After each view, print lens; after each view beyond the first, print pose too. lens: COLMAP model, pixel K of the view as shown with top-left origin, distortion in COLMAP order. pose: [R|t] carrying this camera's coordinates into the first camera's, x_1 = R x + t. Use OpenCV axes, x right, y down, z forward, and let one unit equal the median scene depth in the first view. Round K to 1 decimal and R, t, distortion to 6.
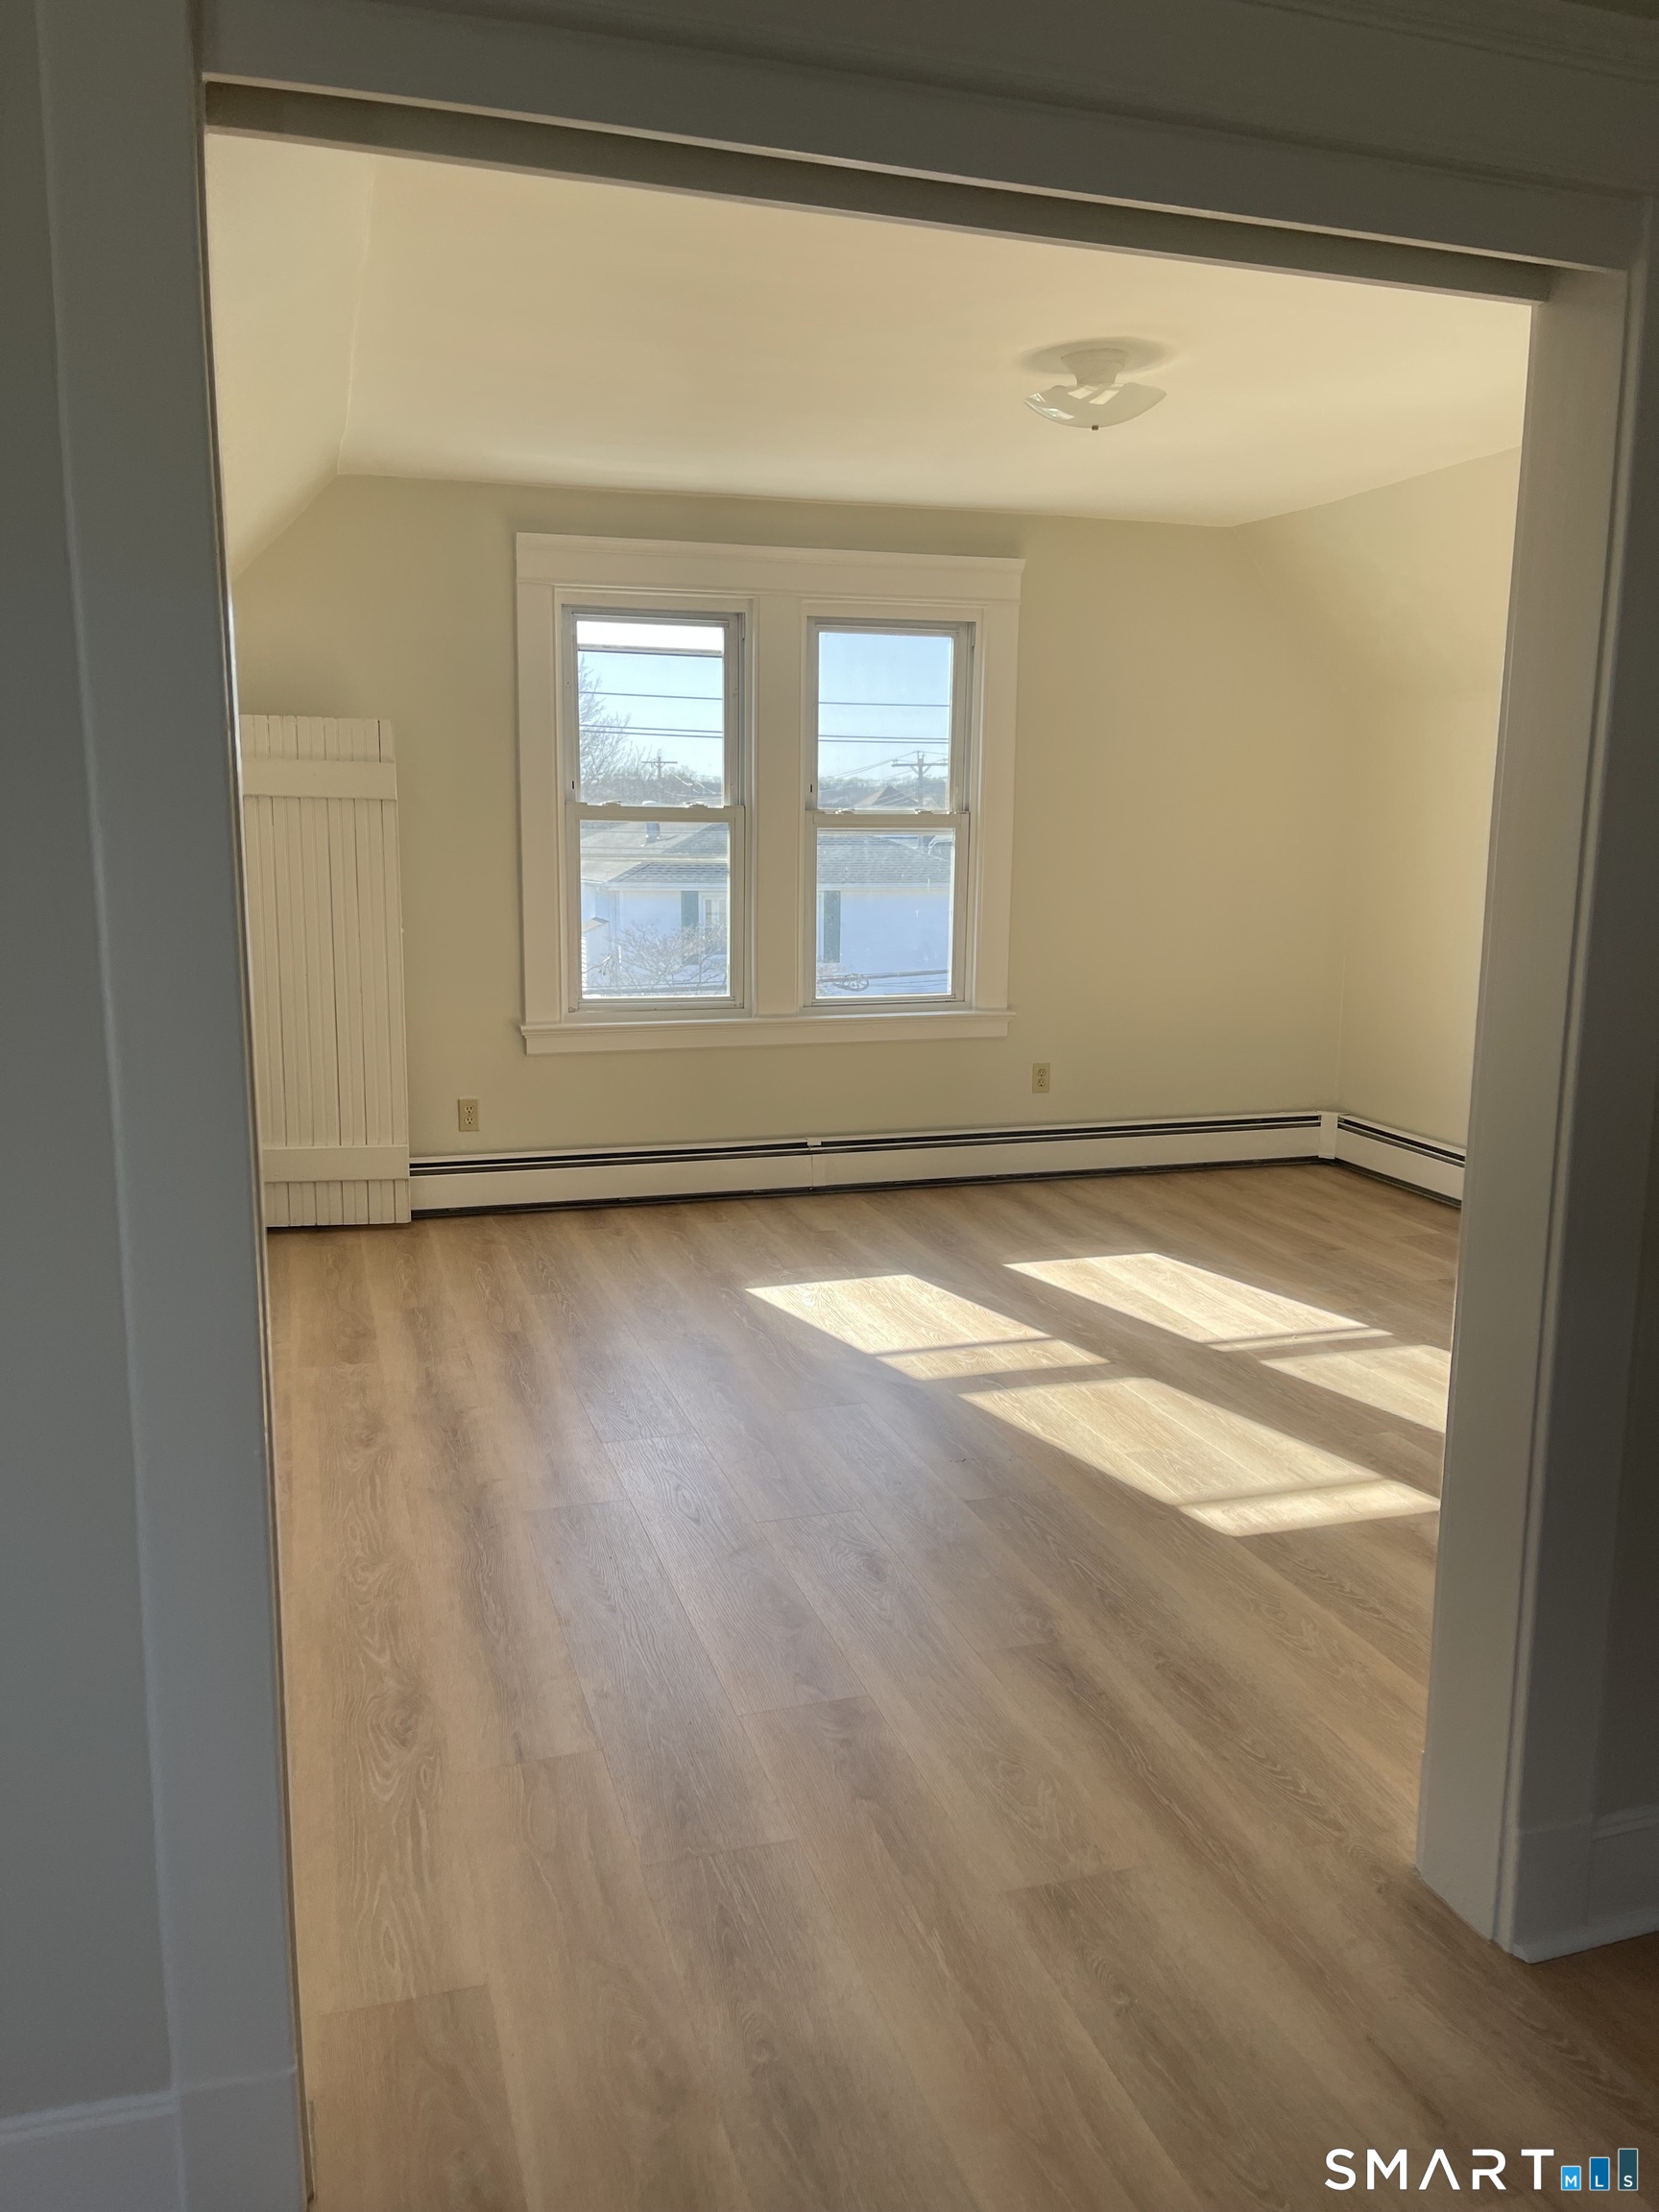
lens RADIAL K [[1664.4, 0, 824.5], [0, 1664.4, 1122.7], [0, 0, 1]] dist [0.076954, -0.075306]
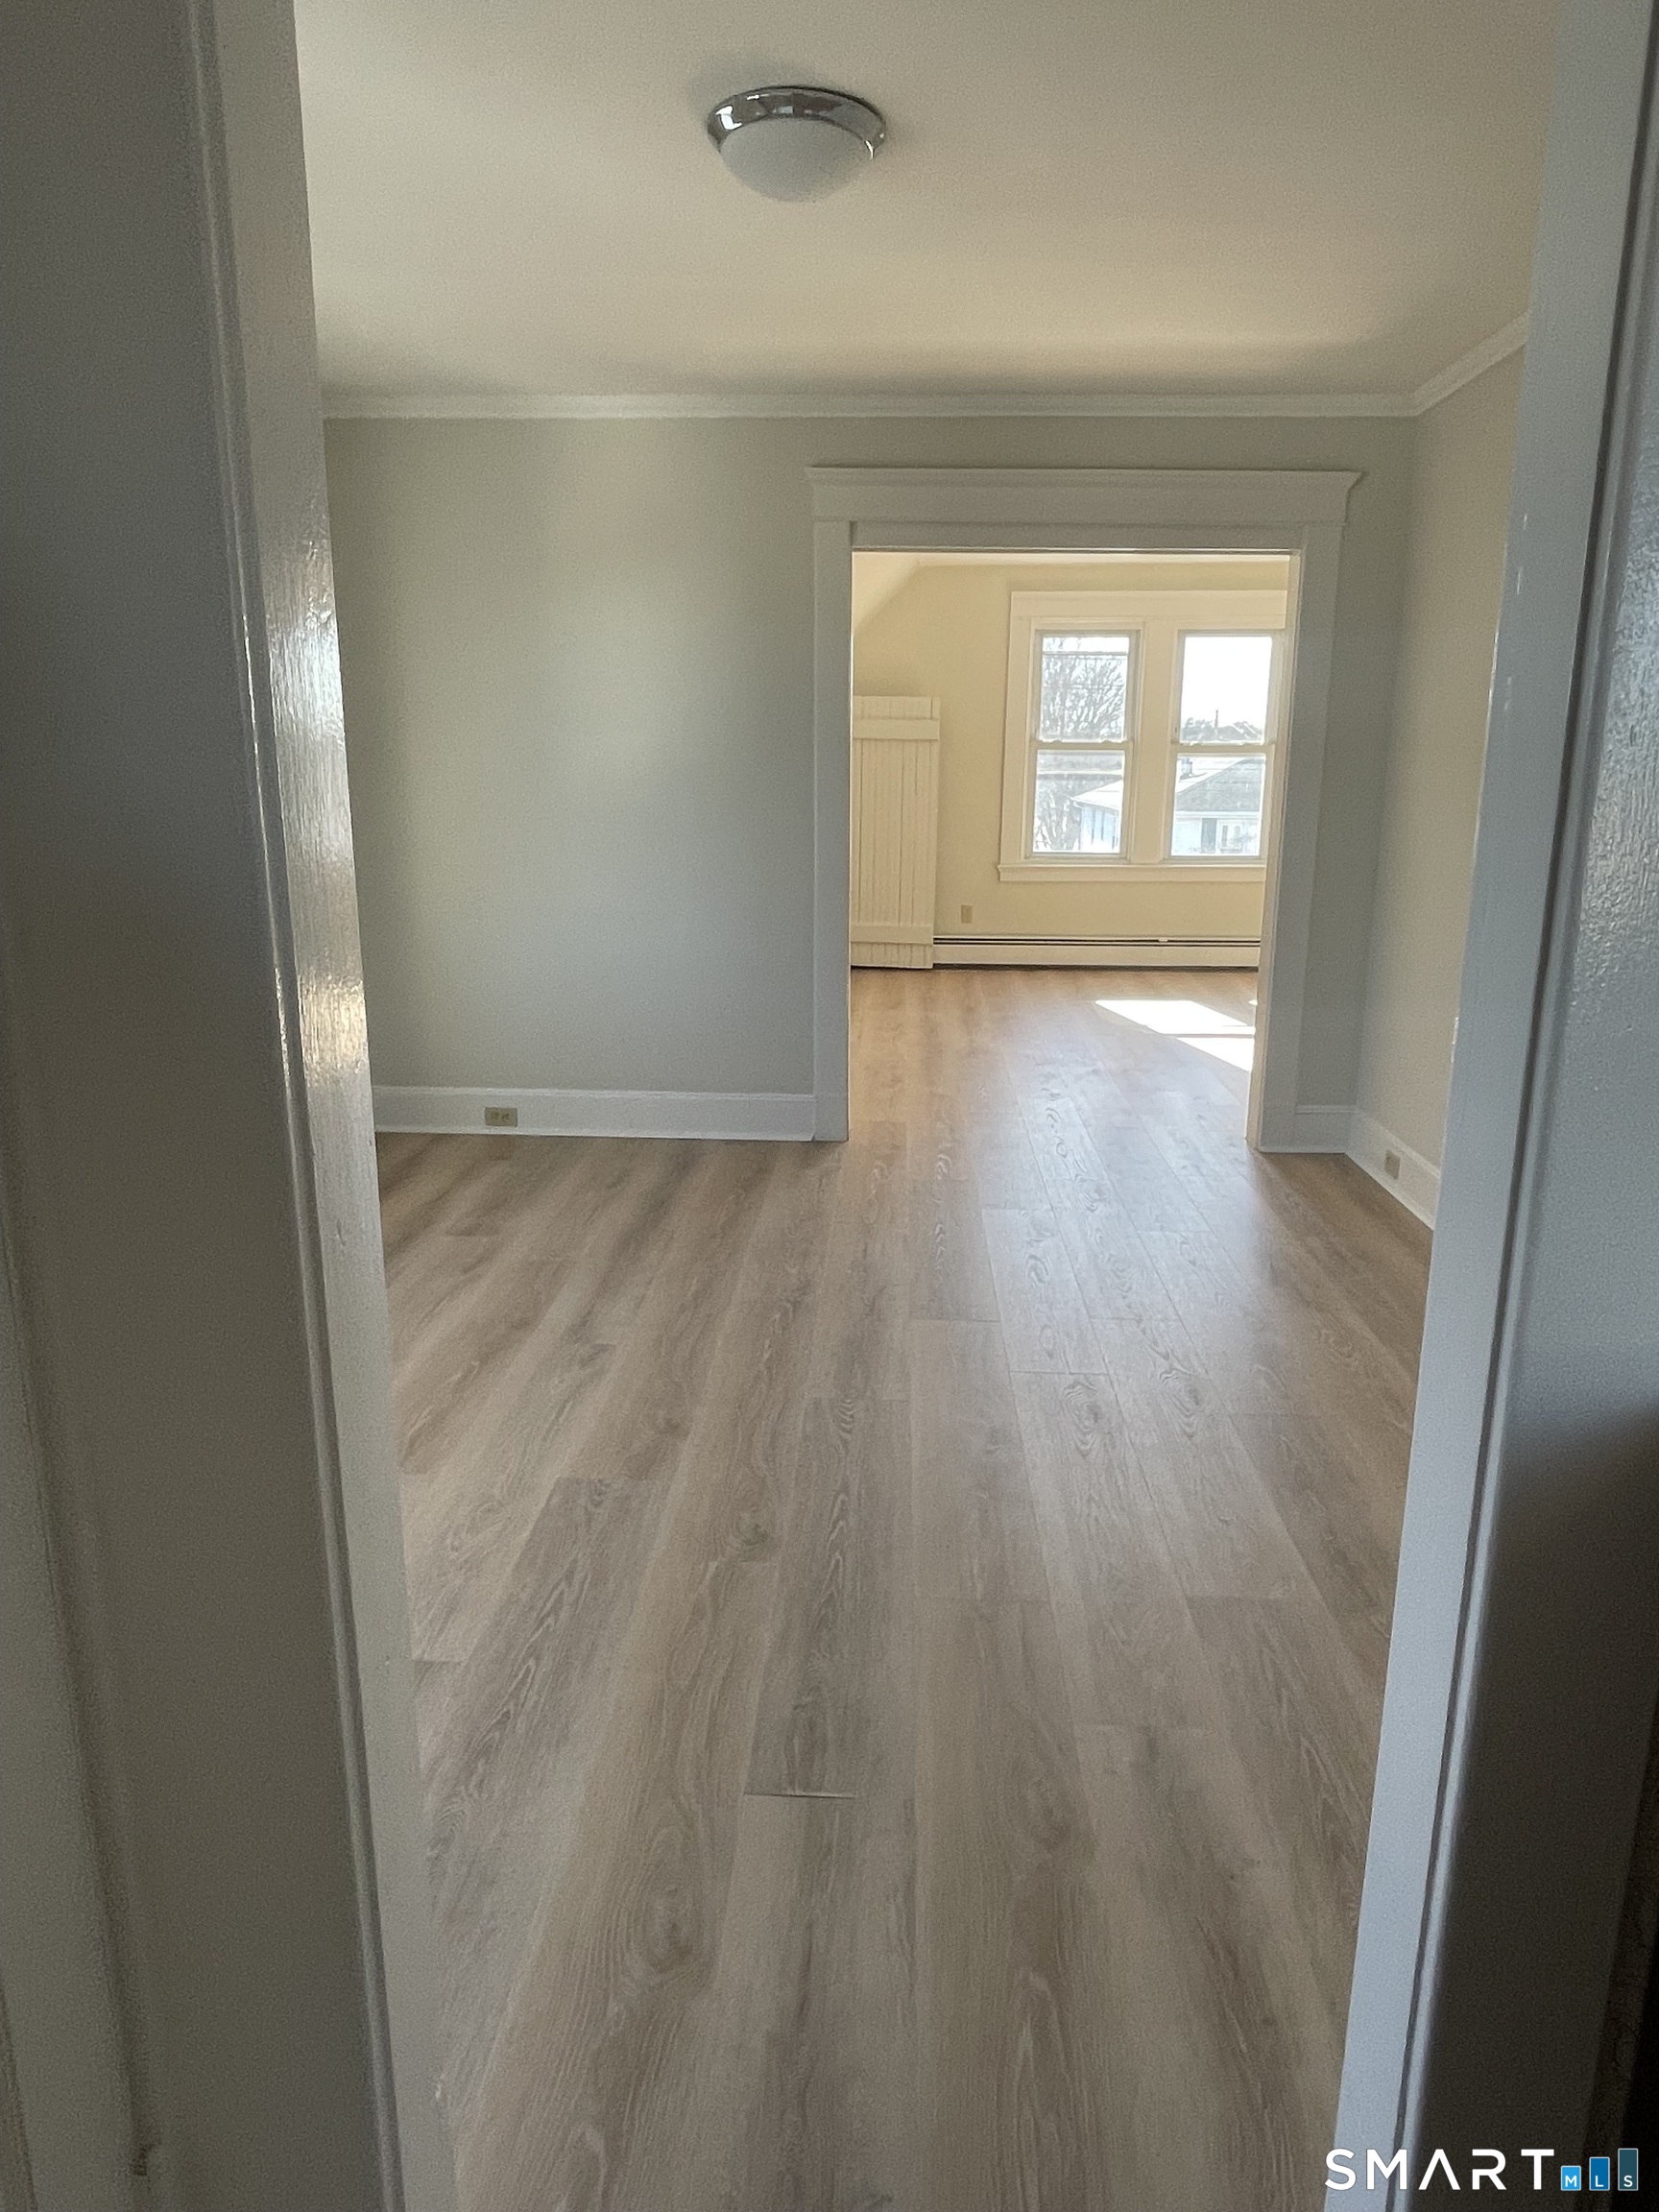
lens RADIAL K [[1454.5, 0, 816.5], [0, 1454.5, 1104.6], [0, 0, 1]] dist [0.023109, -0.000036]
pose [[0.934392, 0.076374, -0.347964, 0.237706], [-0.058723, 0.996408, 0.061010, 0.135102], [0.351374, -0.036574, 0.935520, -0.649847]]
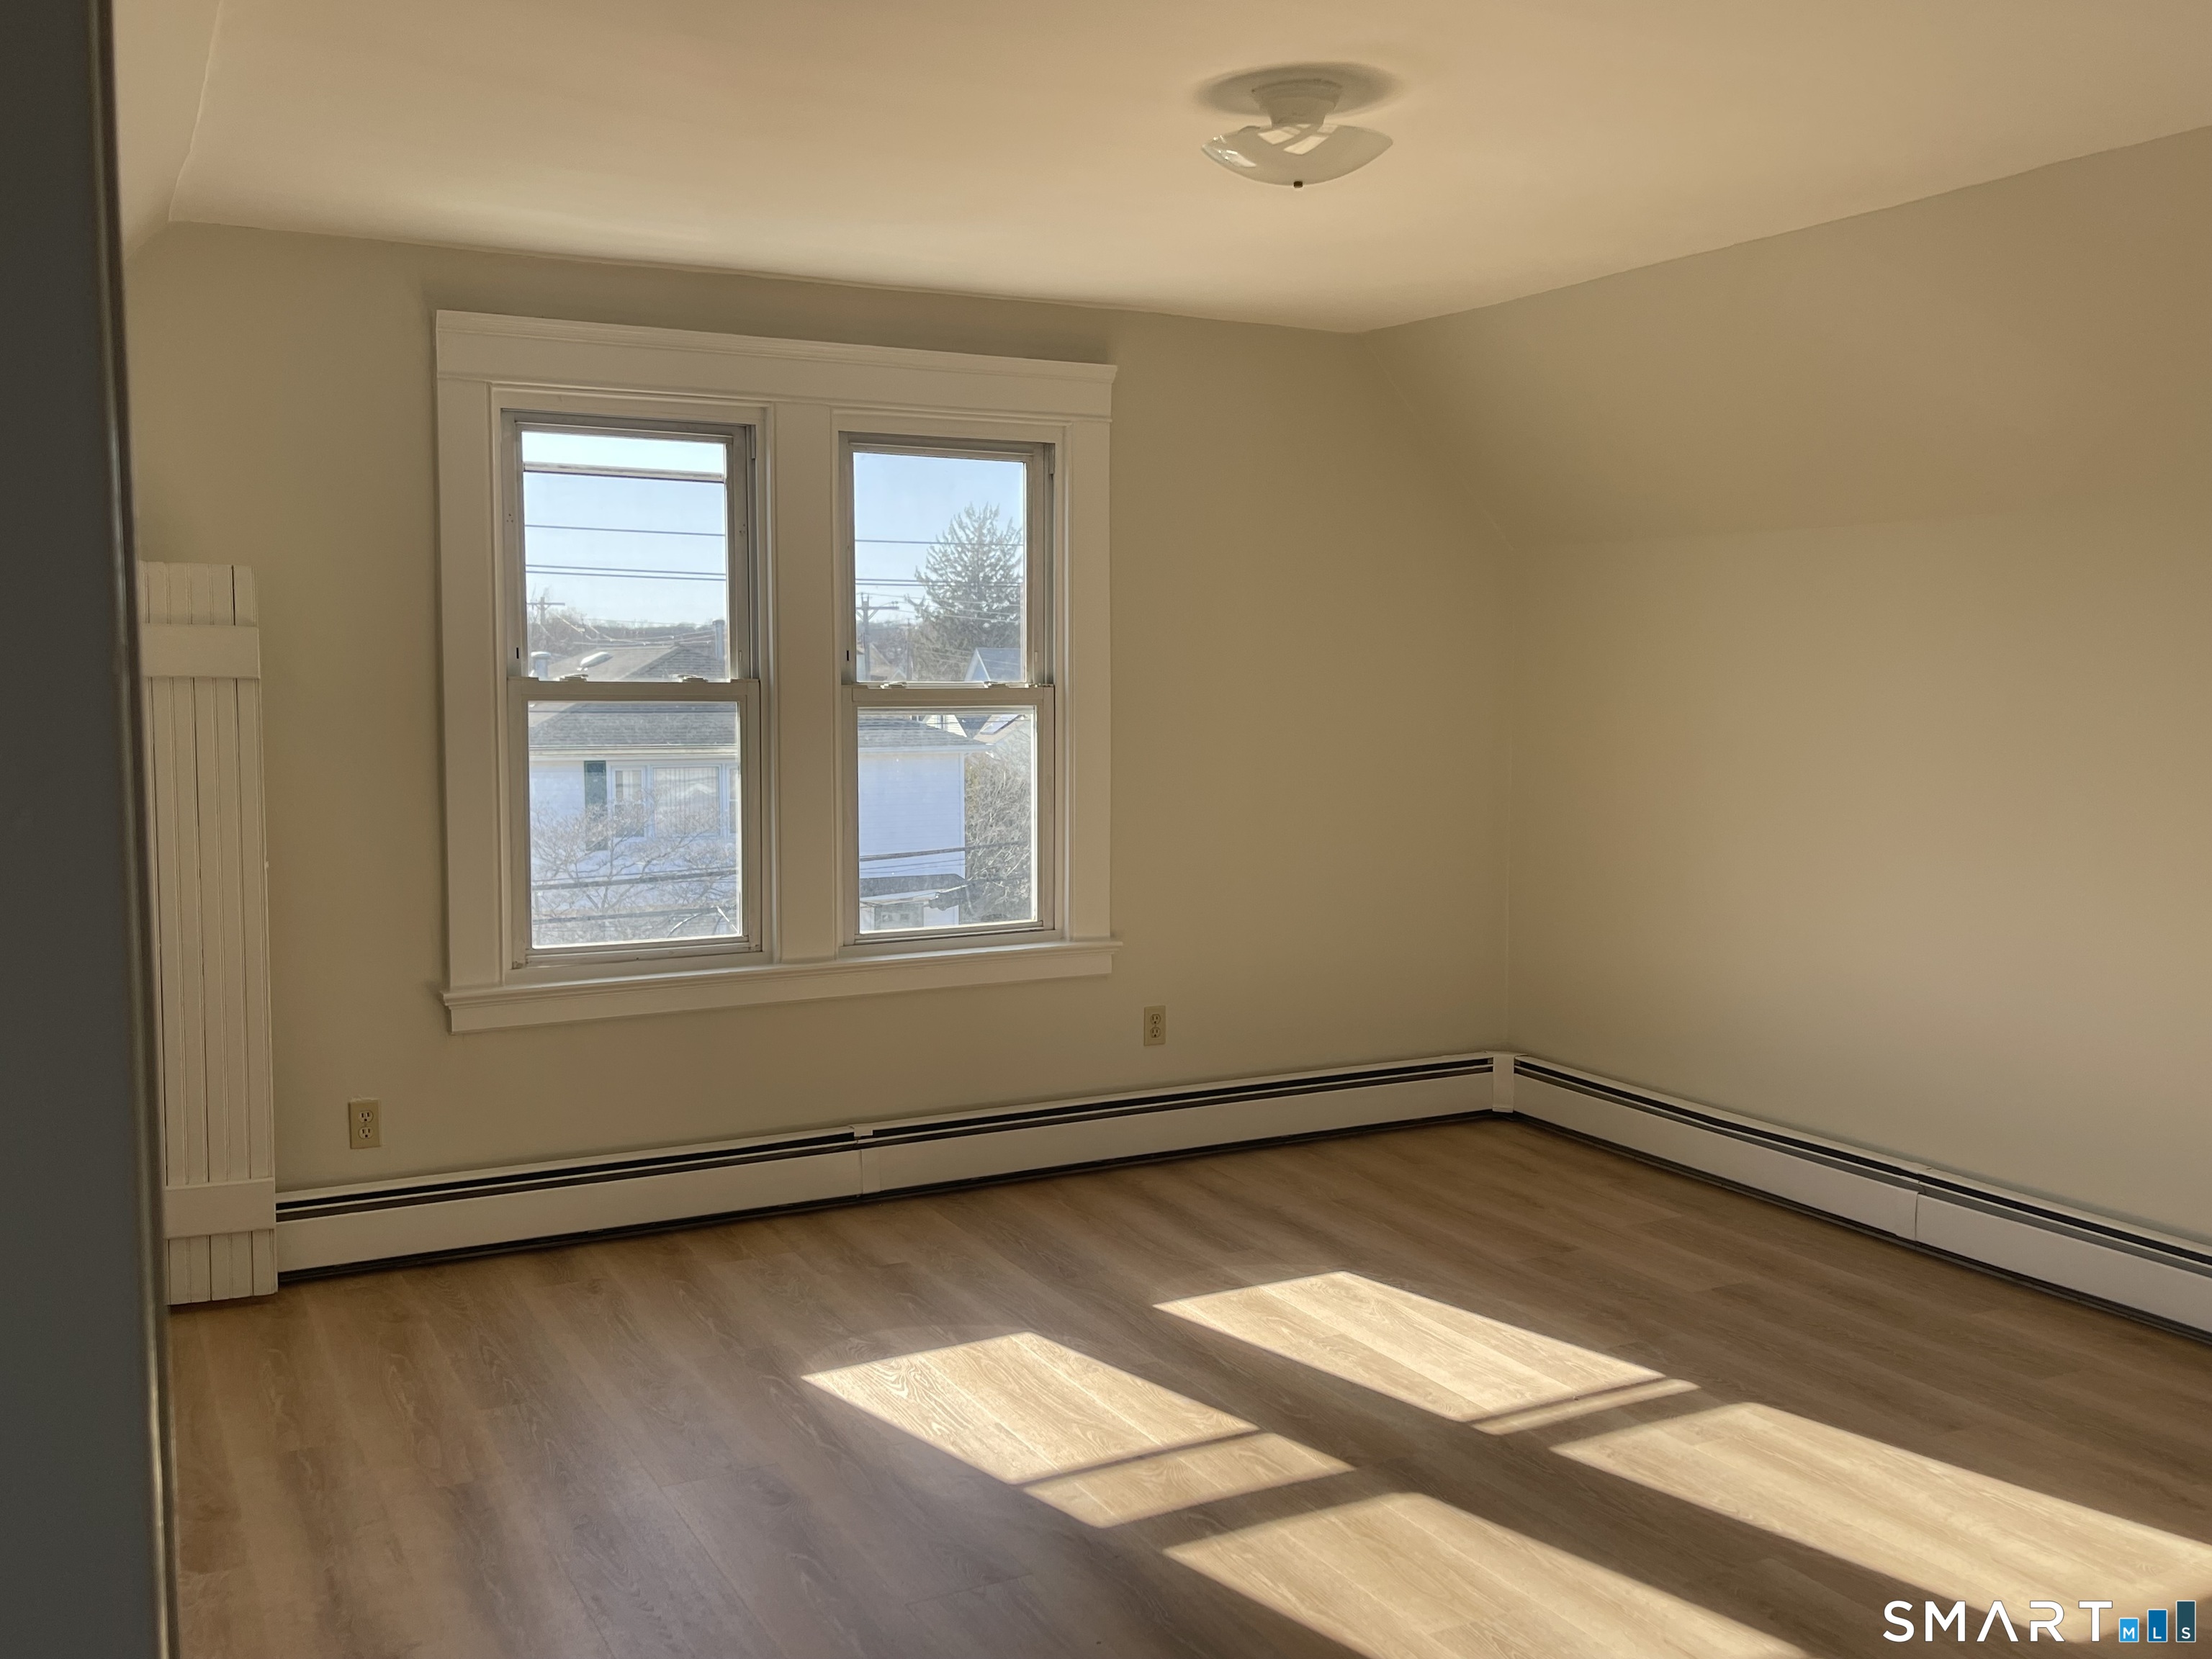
lens RADIAL K [[1944.9, 0, 1101.0], [0, 1944.9, 840.6], [0, 0, 1]] dist [0.072877, -0.065098]
pose [[0.983359, -0.023775, 0.180112, -0.066691], [0.040067, 0.995371, -0.087363, -0.044688], [-0.177201, 0.093125, 0.979759, 0.161614]]
